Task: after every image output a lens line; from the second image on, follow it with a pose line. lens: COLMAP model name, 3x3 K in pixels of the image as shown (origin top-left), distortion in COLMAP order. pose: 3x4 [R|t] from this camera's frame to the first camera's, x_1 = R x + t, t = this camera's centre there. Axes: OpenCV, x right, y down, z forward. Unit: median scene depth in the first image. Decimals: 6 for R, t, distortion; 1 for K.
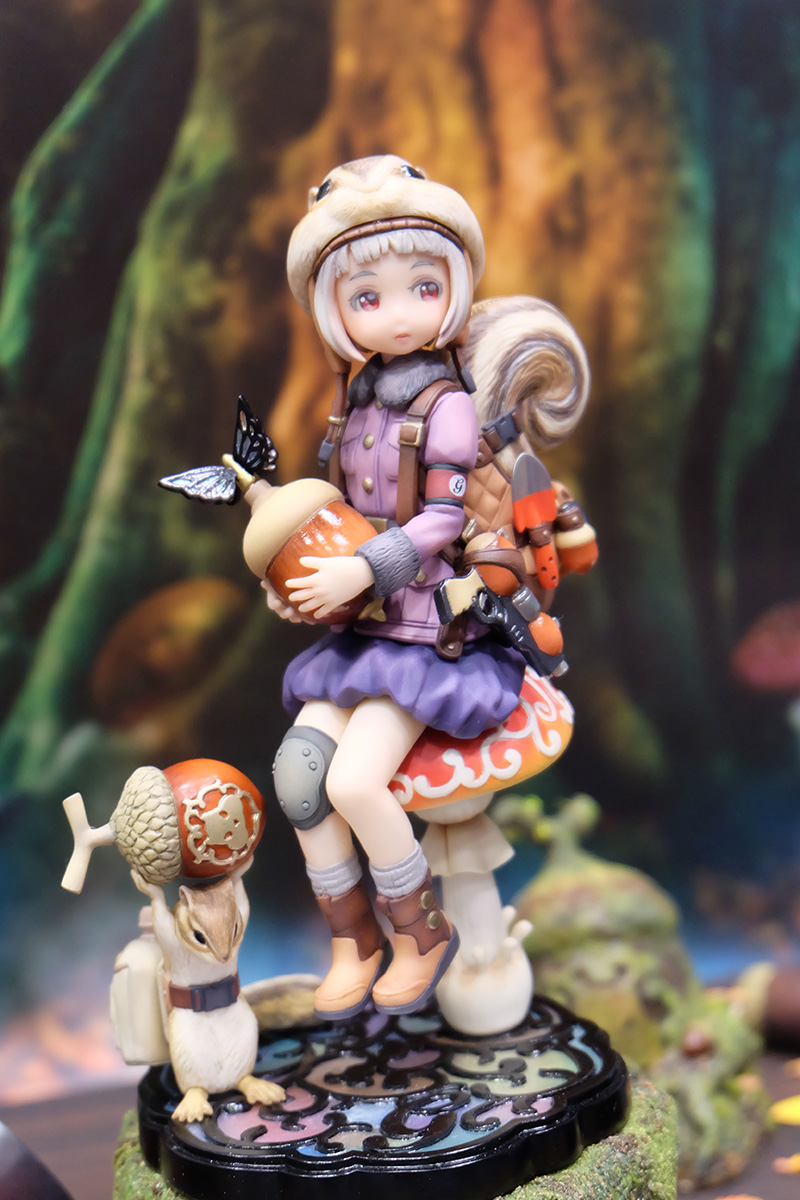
lens RADIAL K [[2550.4, 0, 400.7], [0, 2550.4, 600.5], [0, 0, 1]] dist [-0.005108, 0.000000]
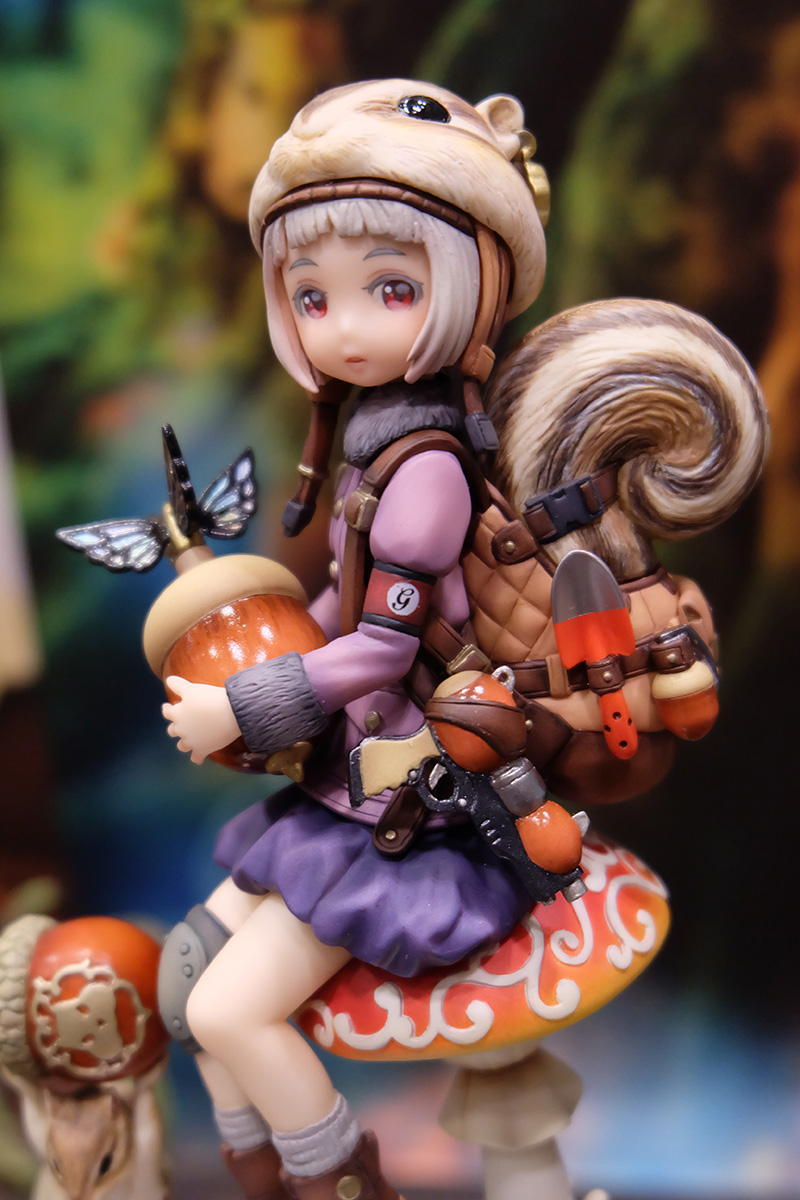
lens RADIAL K [[2464.4, 0, 399.4], [0, 2464.4, 598.9], [0, 0, 1]] dist [-0.068504, 0.000000]
pose [[0.857868, 0.134713, -0.495898, 0.328721], [-0.096381, 0.990081, 0.102228, -0.107664], [0.504750, -0.039904, 0.862343, 0.453920]]
